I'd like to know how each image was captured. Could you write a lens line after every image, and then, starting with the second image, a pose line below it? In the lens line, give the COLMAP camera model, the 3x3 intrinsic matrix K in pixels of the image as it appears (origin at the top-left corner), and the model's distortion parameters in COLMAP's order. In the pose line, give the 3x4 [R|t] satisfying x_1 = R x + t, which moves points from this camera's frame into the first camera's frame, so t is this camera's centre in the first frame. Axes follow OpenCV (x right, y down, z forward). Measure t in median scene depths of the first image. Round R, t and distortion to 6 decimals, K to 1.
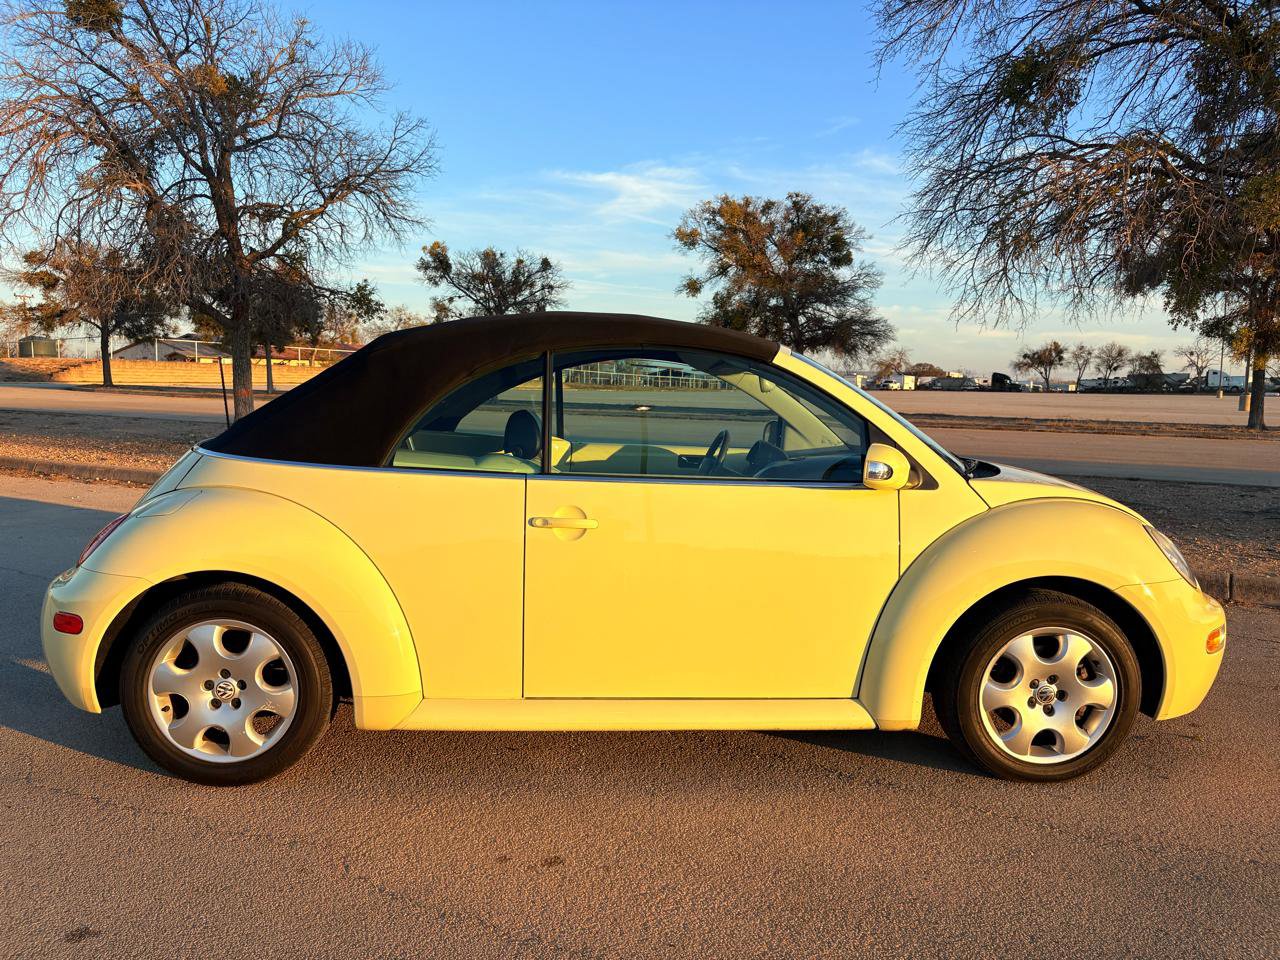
lens RADIAL K [[980.9, 0, 640.0], [0, 980.9, 480.0], [0, 0, 1]] dist [0.031469, -0.053372]
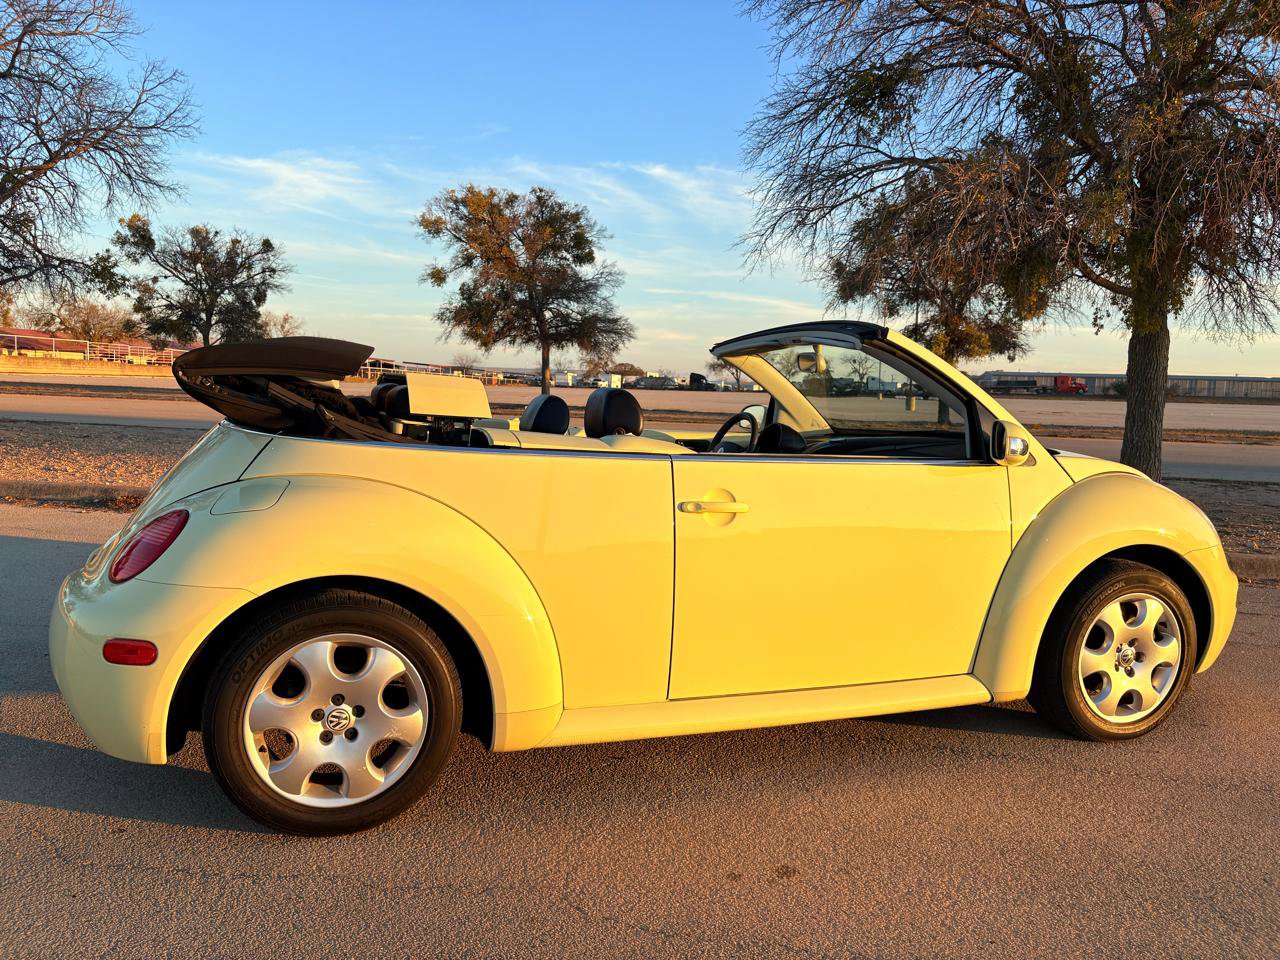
lens RADIAL K [[980.9, 0, 640.0], [0, 980.9, 480.0], [0, 0, 1]] dist [0.031469, -0.053372]
pose [[0.955410, -0.016178, 0.294840, -0.044976], [0.015310, 0.999869, 0.005252, 0.001362], [-0.294886, -0.000504, 0.955532, 0.014944]]
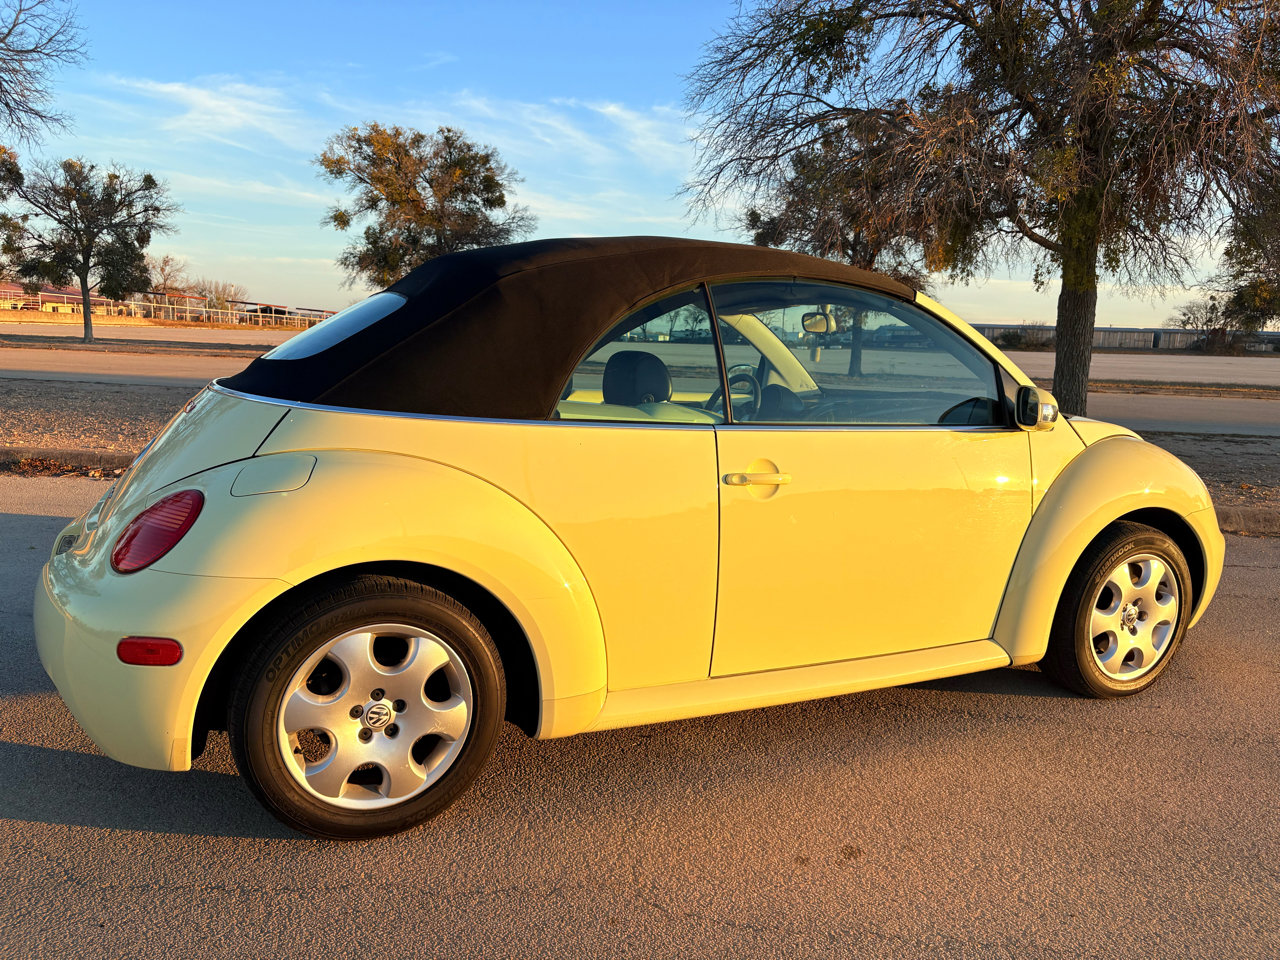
lens RADIAL K [[985.5, 0, 651.9], [0, 985.5, 476.6], [0, 0, 1]] dist [0.034768, -0.056820]
pose [[0.917223, -0.041109, 0.396247, -0.056032], [0.021008, 0.998269, 0.054937, -0.000926], [-0.397820, -0.042065, 0.916499, 0.023853]]
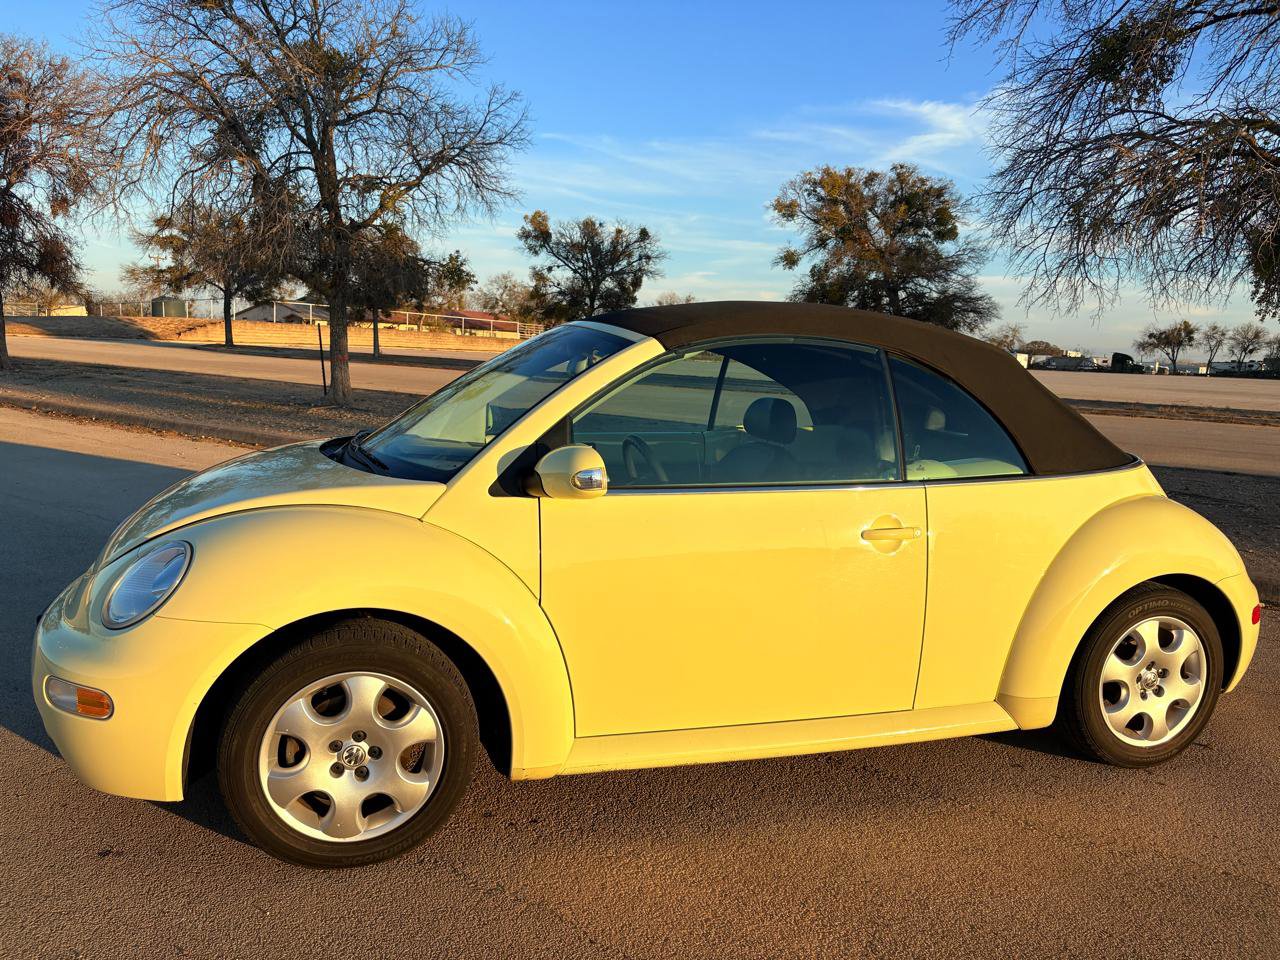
lens RADIAL K [[979.9, 0, 635.8], [0, 979.9, 486.5], [0, 0, 1]] dist [0.008112, -0.019693]
pose [[0.993837, 0.038479, -0.103956, 0.011127], [-0.034596, 0.998644, 0.038904, -0.001974], [0.105312, -0.035067, 0.993821, -0.003381]]
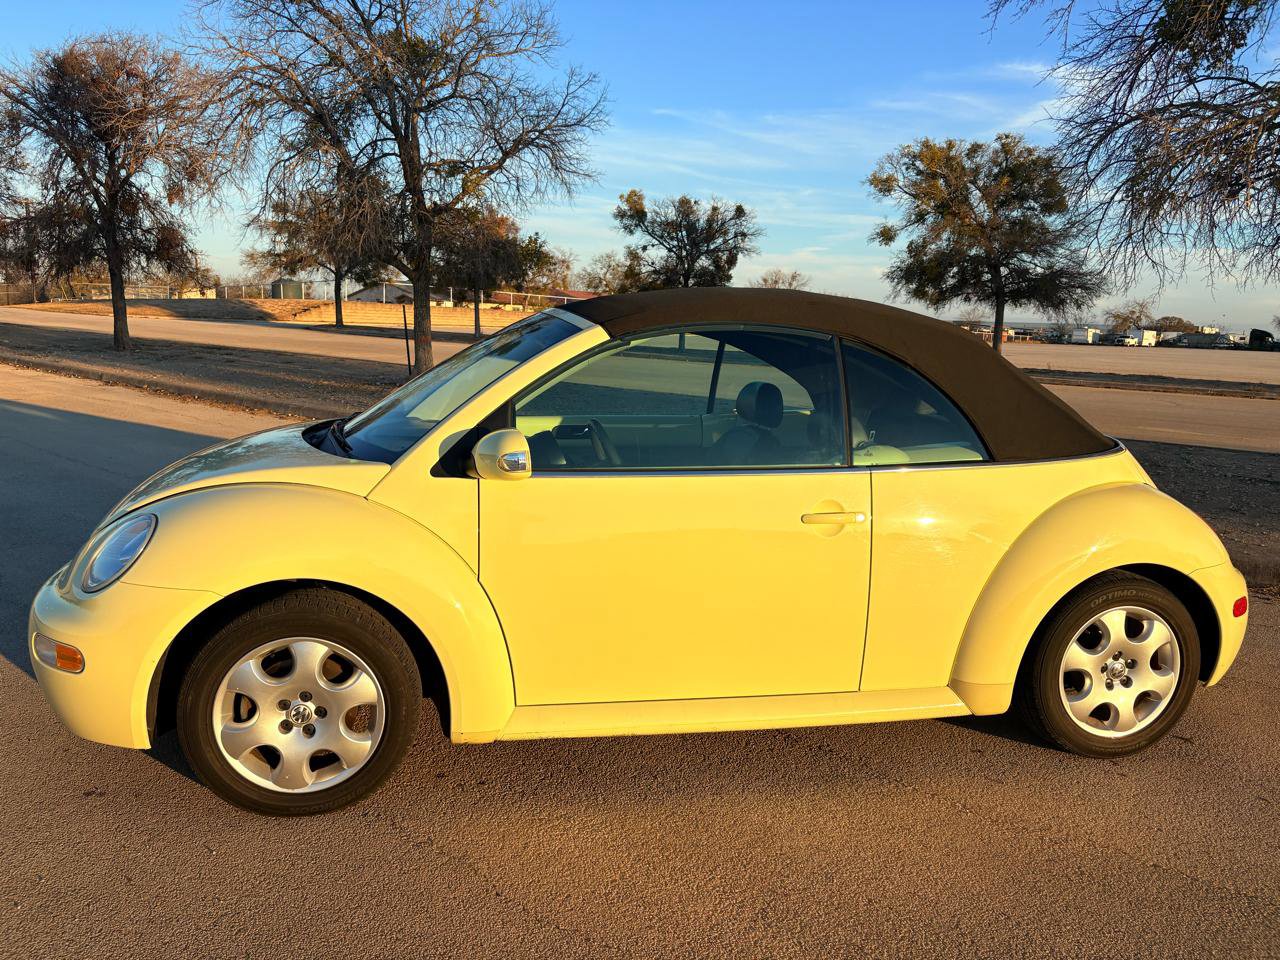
lens RADIAL K [[982.2, 0, 639.0], [0, 982.2, 486.1], [0, 0, 1]] dist [0.000604, -0.004905]
pose [[0.977091, 0.053138, -0.206081, 0.028494], [-0.040779, 0.997131, 0.063765, -0.003159], [0.208878, -0.053900, 0.976455, -0.004804]]
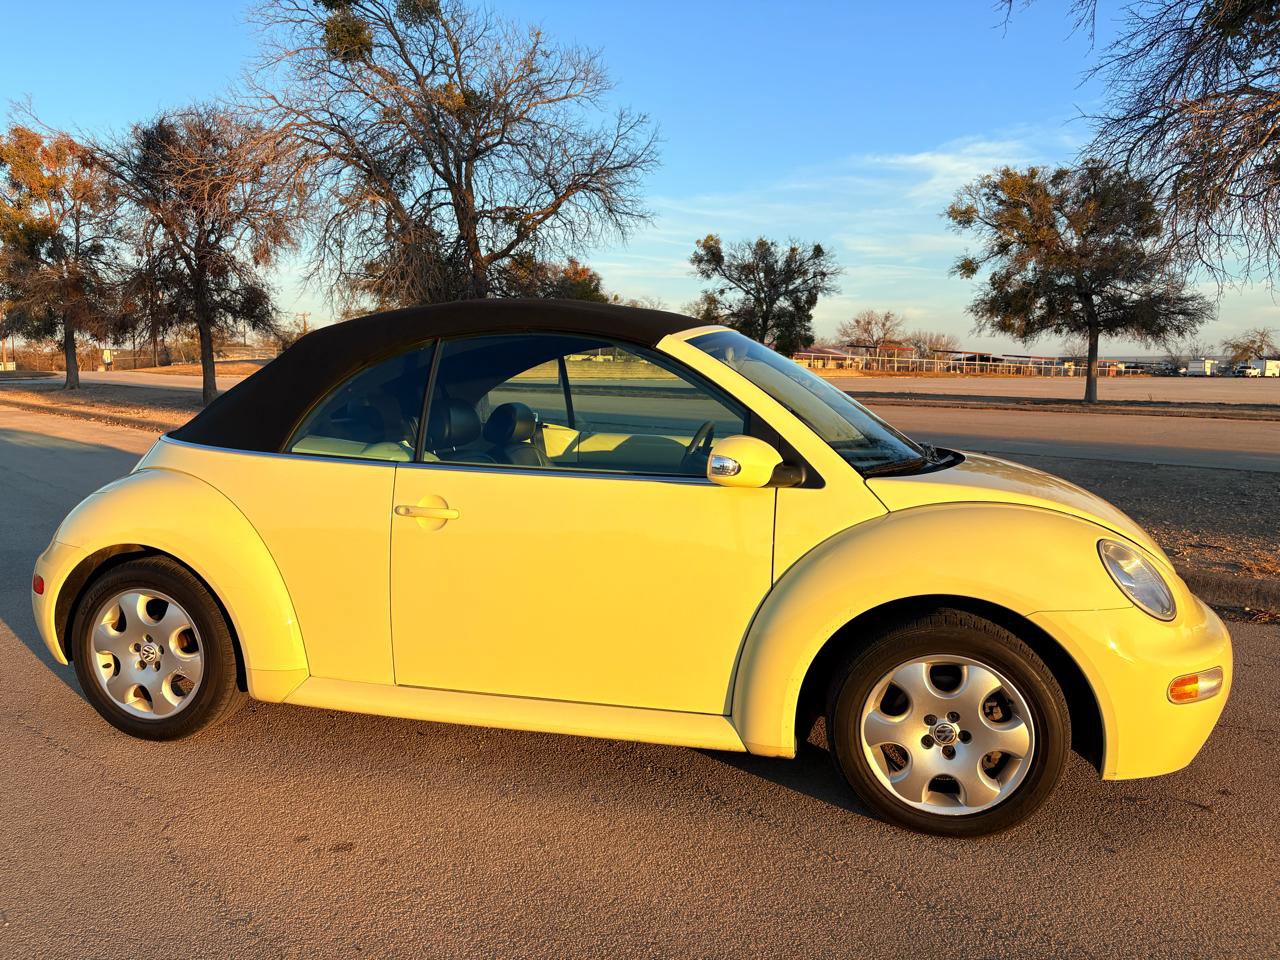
lens RADIAL K [[984.3, 0, 640.0], [0, 984.3, 480.0], [0, 0, 1]] dist [0.002396, 0.004966]
pose [[0.952393, 0.022879, -0.304014, 0.046275], [-0.020089, 0.999723, 0.012302, -0.000549], [0.304211, -0.005609, 0.952588, 0.012796]]
